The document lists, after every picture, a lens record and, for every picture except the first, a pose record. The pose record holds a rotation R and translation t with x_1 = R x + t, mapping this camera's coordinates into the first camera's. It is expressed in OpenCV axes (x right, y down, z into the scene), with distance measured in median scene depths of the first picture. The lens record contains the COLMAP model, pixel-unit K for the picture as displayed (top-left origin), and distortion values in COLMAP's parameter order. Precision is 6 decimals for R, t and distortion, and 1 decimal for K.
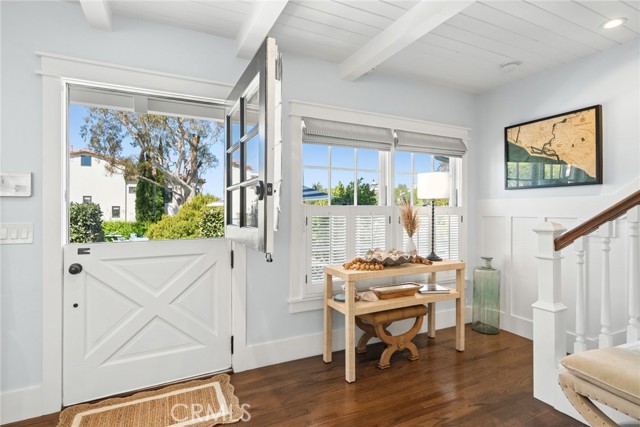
lens RADIAL K [[329.5, 0, 324.1], [0, 329.5, 211.2], [0, 0, 1]] dist [0.001943, 0.000616]
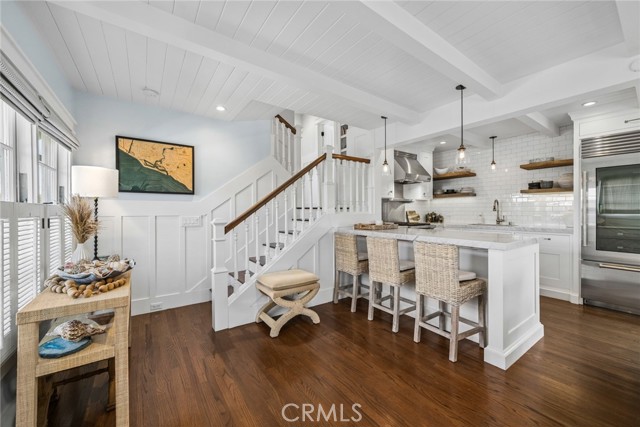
lens RADIAL K [[245.0, 0, 318.2], [0, 245.0, 212.7], [0, 0, 1]] dist [-0.003470, -0.000261]
pose [[-0.156373, -0.004666, 0.987687, -0.370964], [0.000633, 0.999988, 0.004825, 0.001523], [-0.987698, 0.001380, -0.156368, 0.461866]]
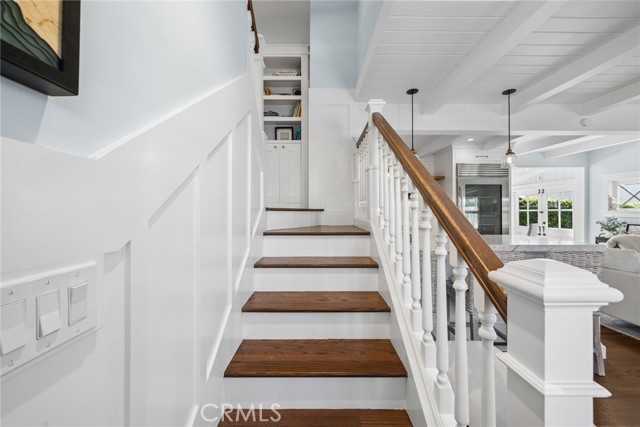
lens RADIAL K [[245.0, 0, 318.5], [0, 245.0, 207.3], [0, 0, 1]] dist [-0.003470, -0.000261]
pose [[-0.890662, 0.005231, 0.454635, 0.477825], [-0.004382, 0.999789, -0.020088, -0.005732], [-0.454644, -0.019884, -0.890451, 0.834815]]
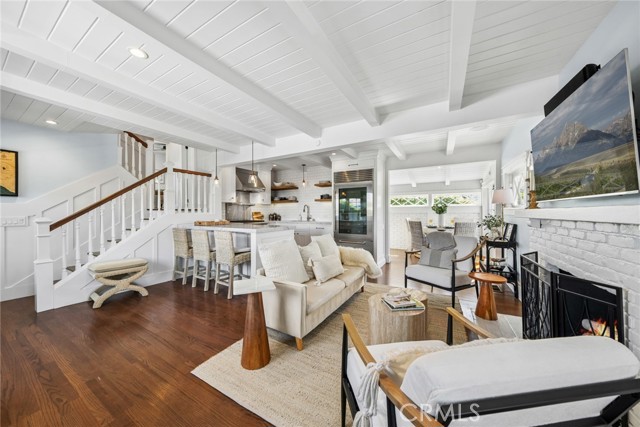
lens RADIAL K [[220.0, 0, 317.3], [0, 220.0, 212.0], [0, 0, 1]] dist [0.001223, -0.000277]
pose [[-0.542894, 0.003463, 0.839794, -0.819436], [0.000601, 0.999993, -0.003735, 0.004849], [-0.839801, -0.001523, -0.542892, 0.232292]]
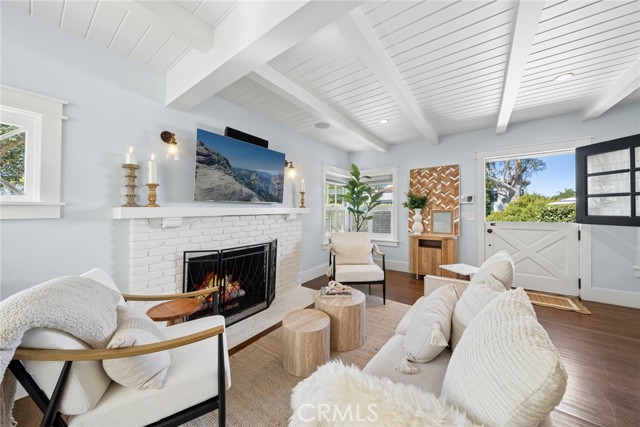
lens RADIAL K [[220.0, 0, 320.8], [0, 220.0, 208.4], [0, 0, 1]] dist [0.001223, -0.000277]
pose [[0.452614, -0.001412, -0.891705, 0.116750], [0.002314, 0.999997, -0.000409, -0.002116], [0.891704, -0.001878, 0.452616, -0.612604]]
